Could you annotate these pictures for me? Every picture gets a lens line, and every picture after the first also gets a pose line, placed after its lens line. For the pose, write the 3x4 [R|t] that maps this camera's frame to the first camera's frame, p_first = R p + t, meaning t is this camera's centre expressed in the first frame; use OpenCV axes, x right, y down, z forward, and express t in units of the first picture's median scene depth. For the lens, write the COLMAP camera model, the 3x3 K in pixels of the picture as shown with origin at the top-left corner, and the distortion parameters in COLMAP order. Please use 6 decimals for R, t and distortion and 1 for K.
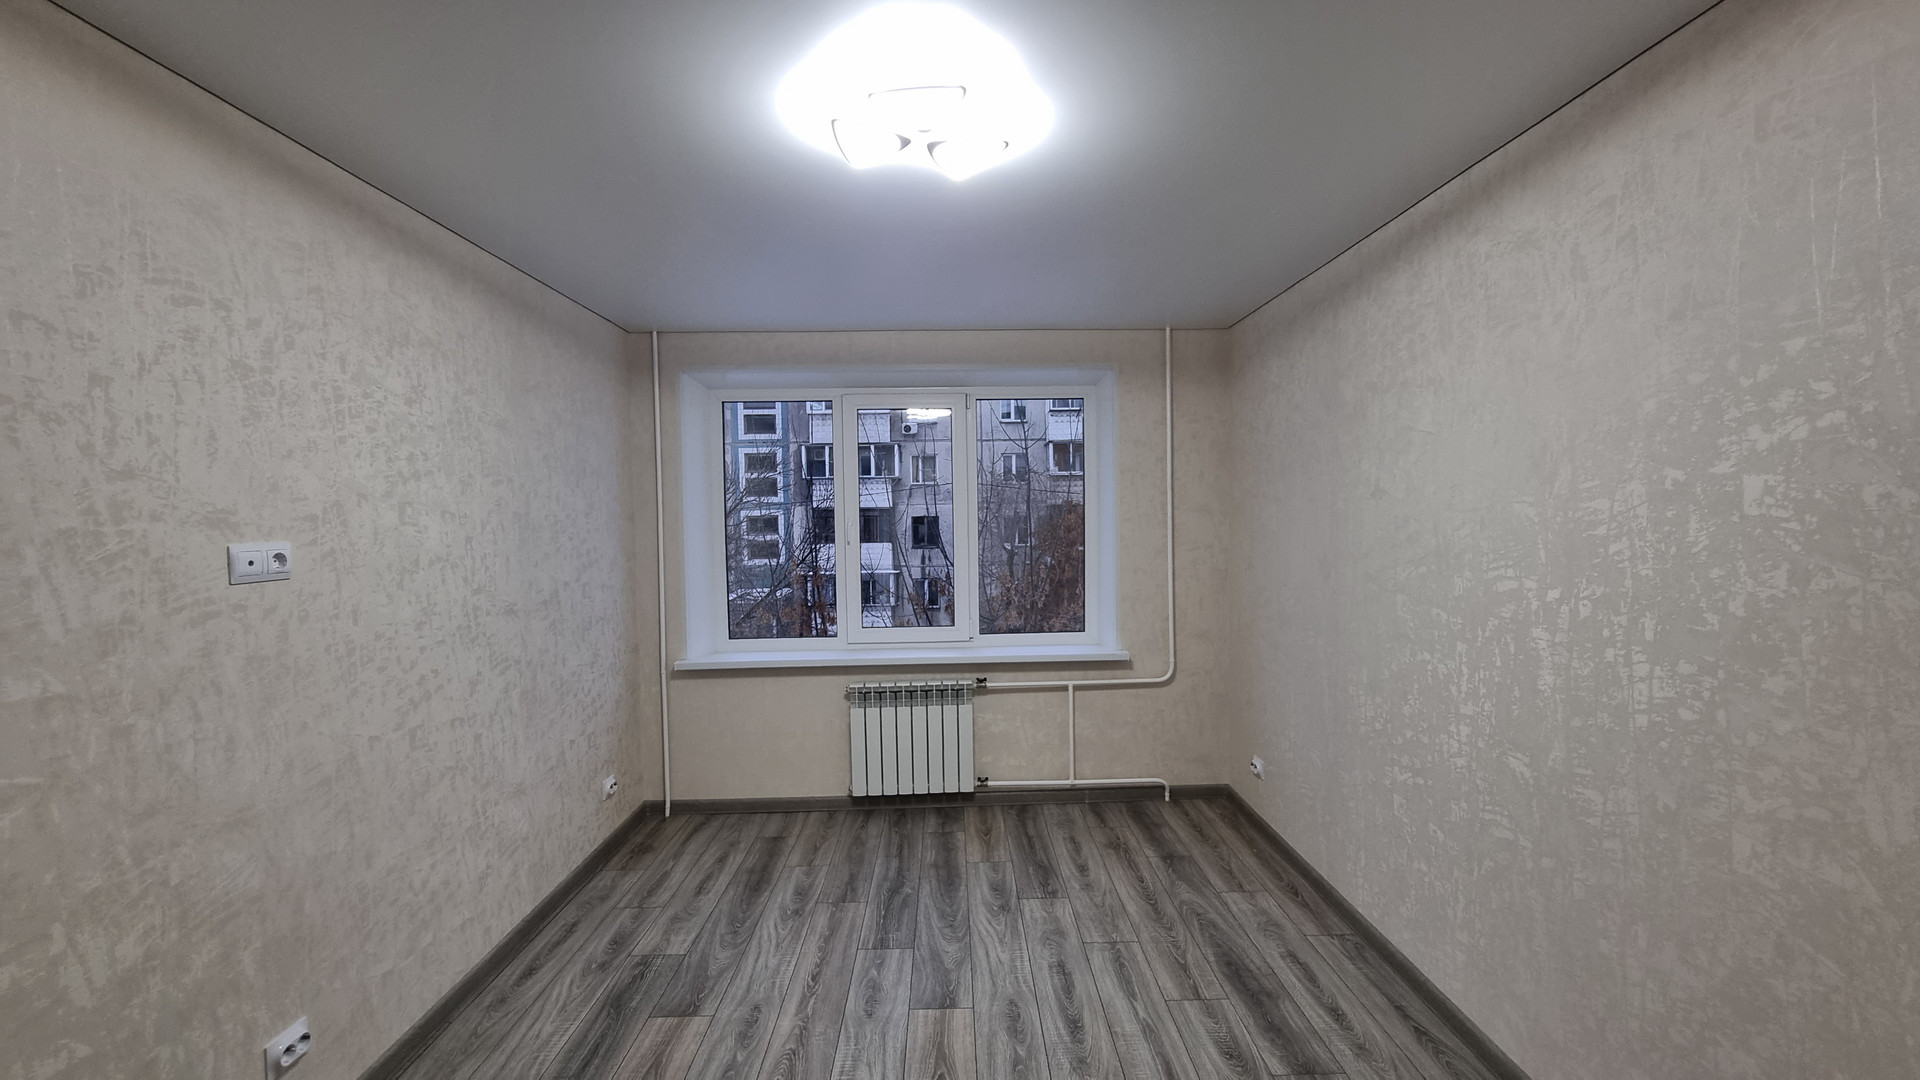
lens RADIAL K [[776.3, 0, 973.7], [0, 776.3, 543.6], [0, 0, 1]] dist [-0.003808, -0.001306]
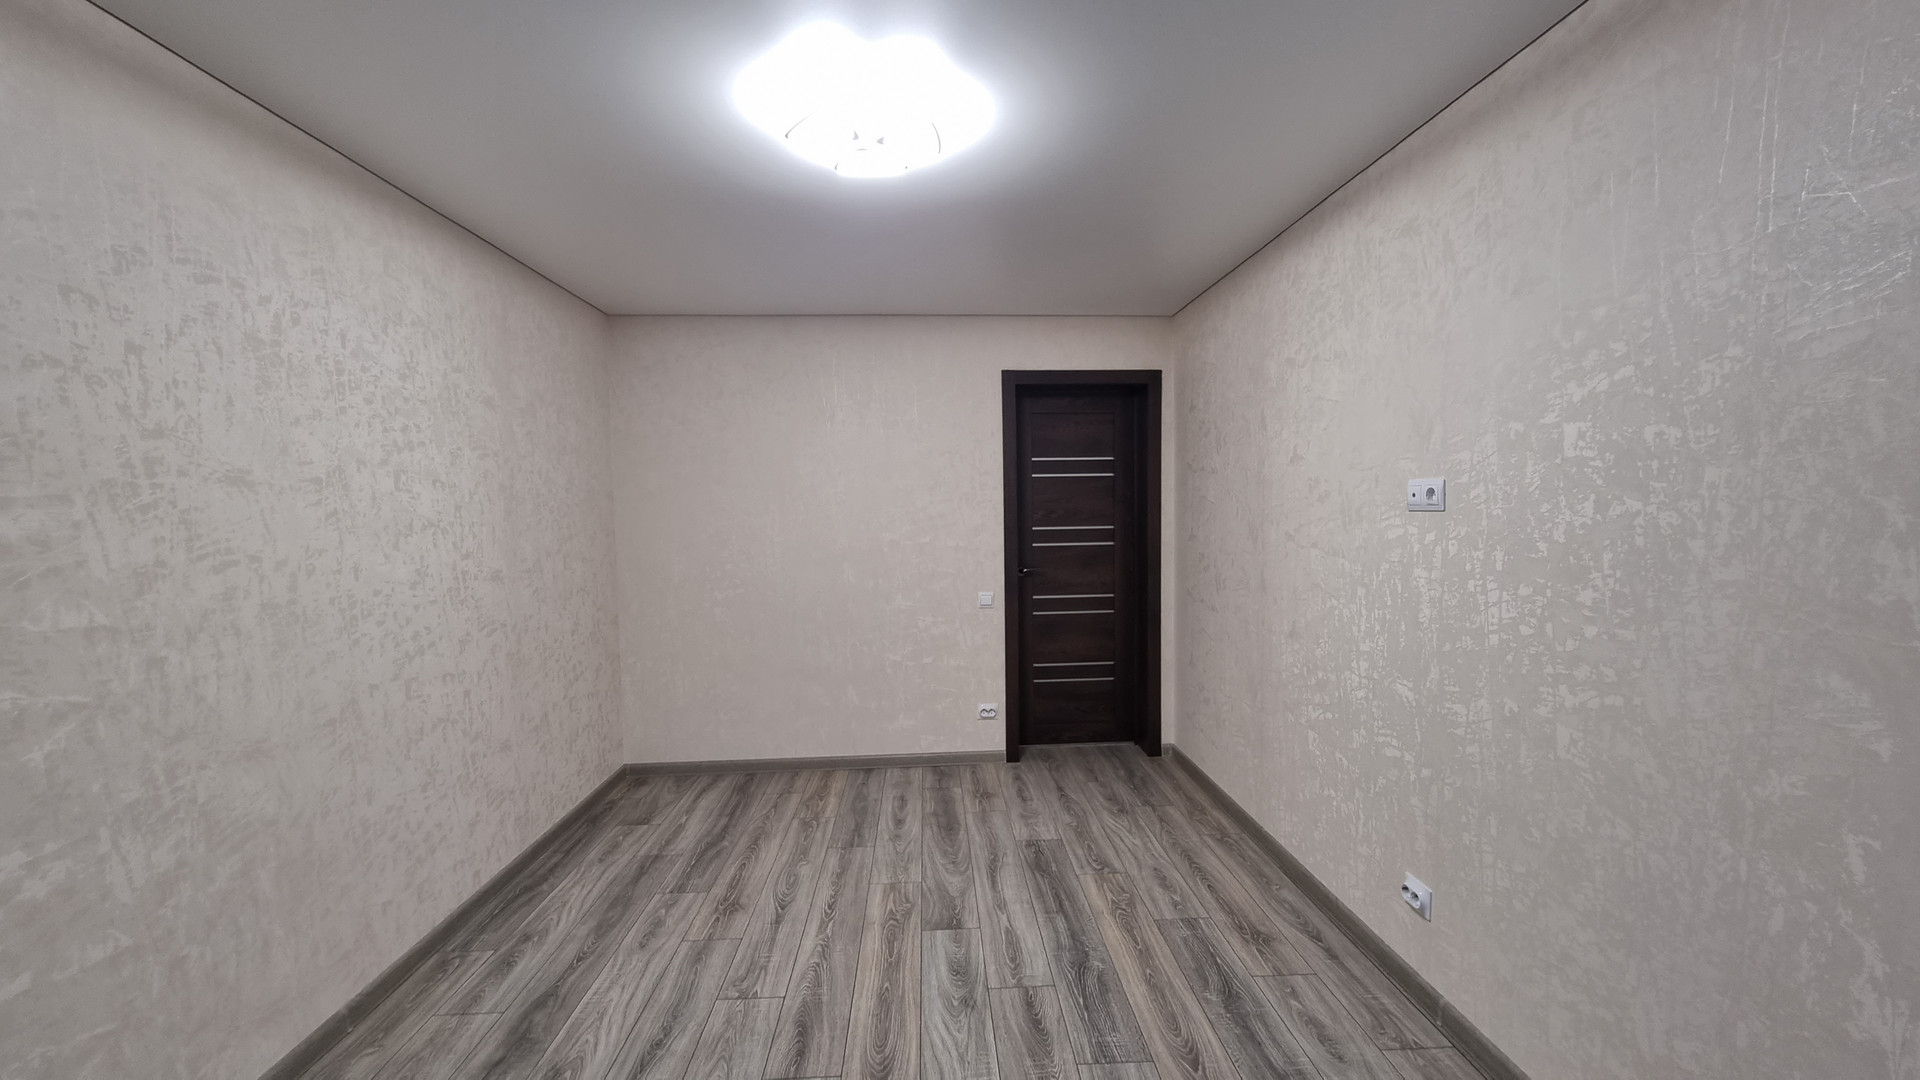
lens RADIAL K [[776.3, 0, 964.7], [0, 776.3, 537.5], [0, 0, 1]] dist [-0.003808, -0.001306]
pose [[0.999834, -0.004128, 0.017762, 0.038807], [0.004127, 0.999991, 0.000087, 0.055398], [-0.017762, -0.000014, 0.999842, -0.113758]]
